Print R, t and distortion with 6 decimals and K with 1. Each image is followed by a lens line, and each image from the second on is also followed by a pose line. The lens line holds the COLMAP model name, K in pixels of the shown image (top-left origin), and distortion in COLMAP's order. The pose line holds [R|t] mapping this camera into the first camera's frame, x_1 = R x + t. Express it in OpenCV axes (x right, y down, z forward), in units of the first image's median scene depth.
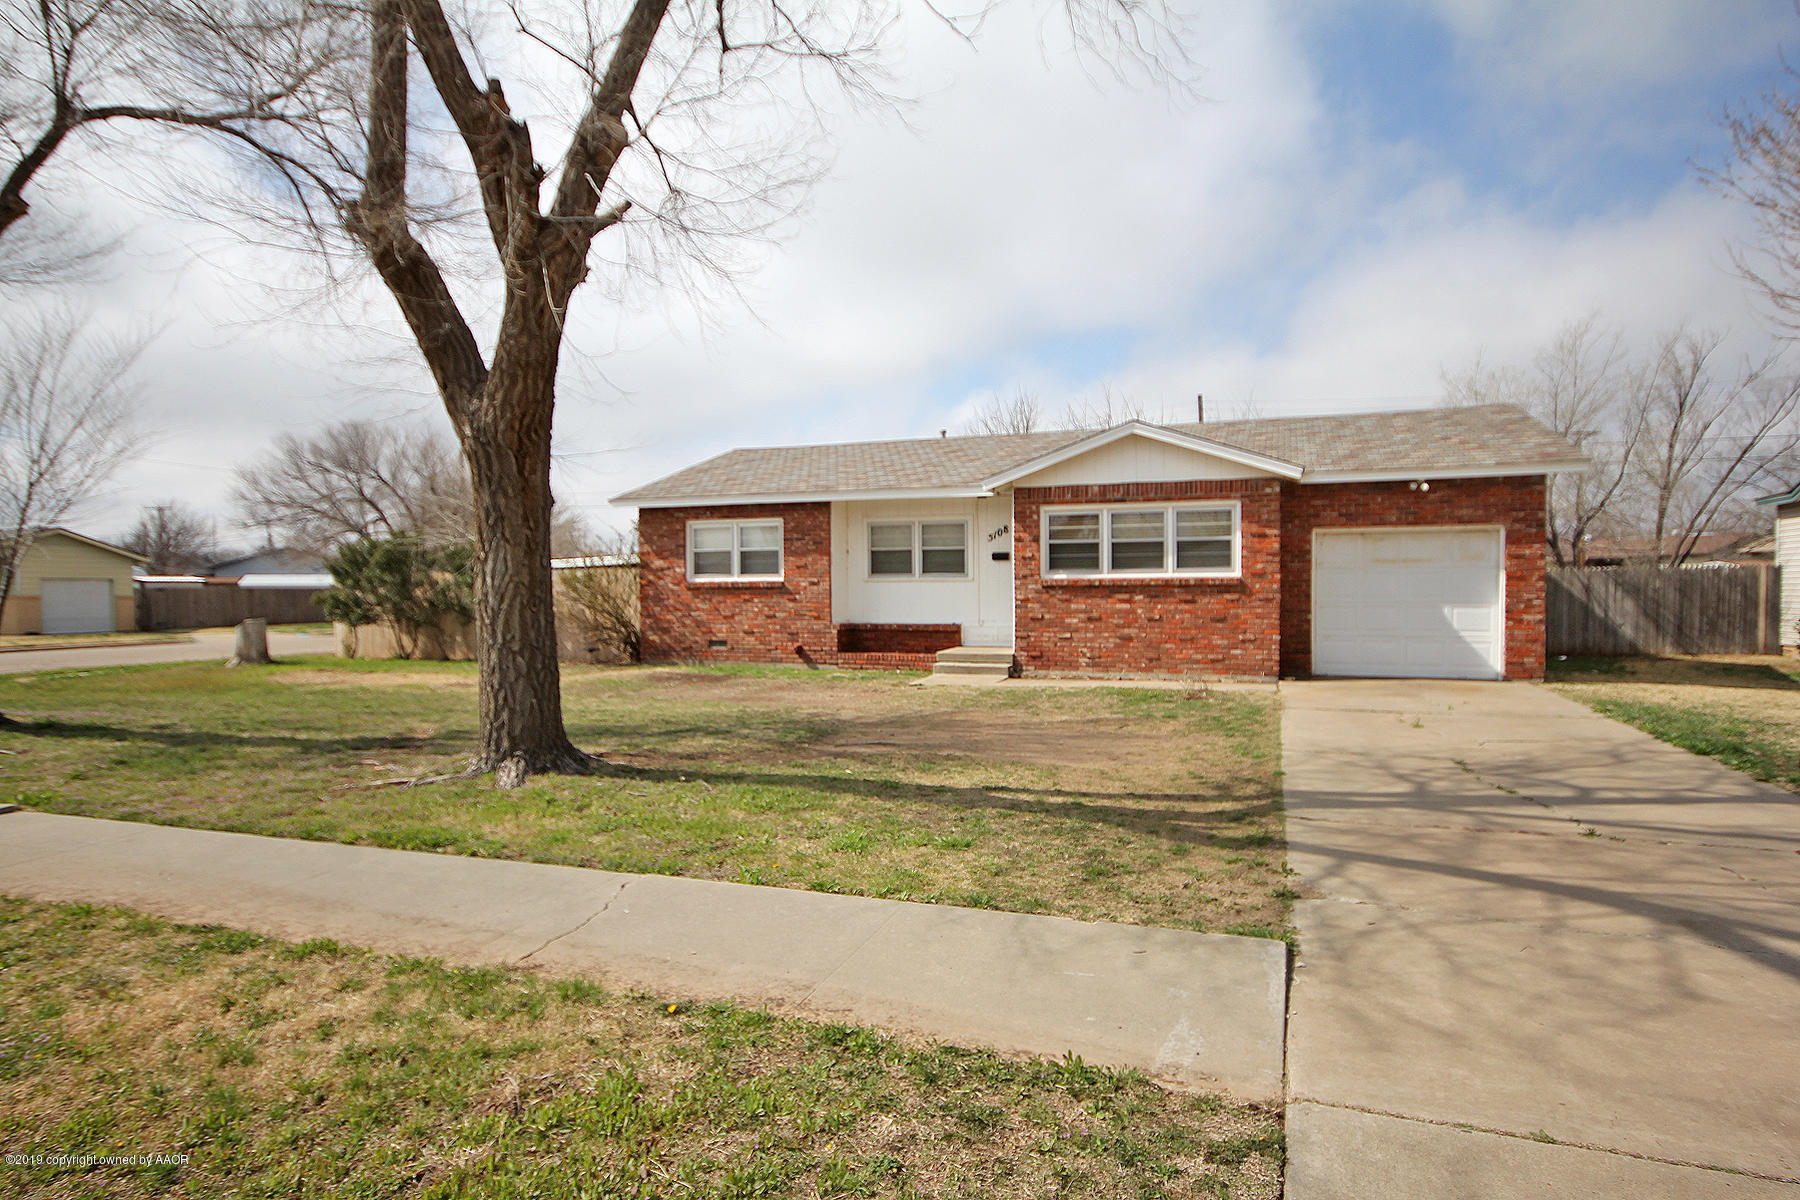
lens RADIAL K [[1083.4, 0, 911.7], [0, 1083.4, 601.9], [0, 0, 1]] dist [0.015463, 0.002077]
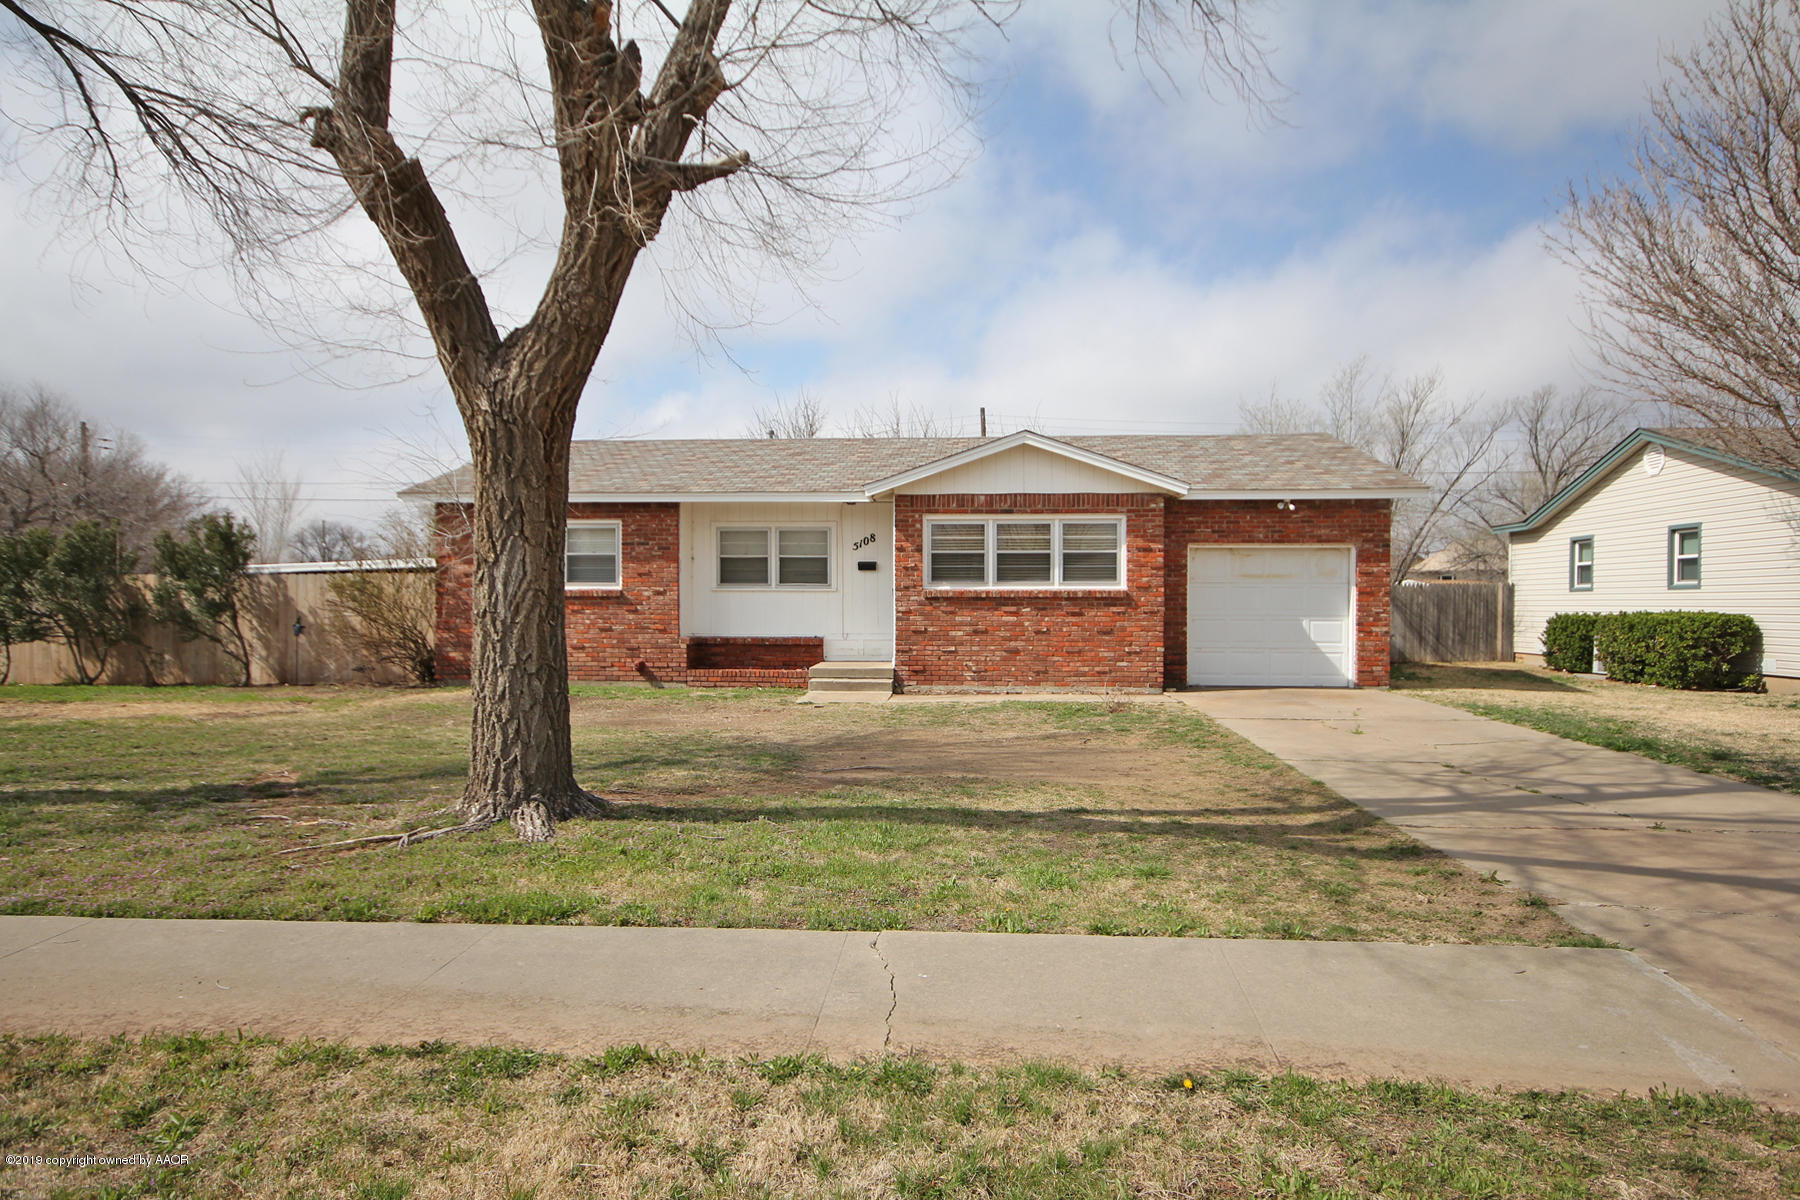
lens RADIAL K [[1119.7, 0, 929.4], [0, 1119.7, 591.2], [0, 0, 1]] dist [0.016665, 0.005874]
pose [[0.957140, 0.008355, 0.289505, -0.179475], [-0.002615, 0.999792, -0.020208, -0.000281], [-0.289614, 0.018584, 0.956963, 0.050454]]
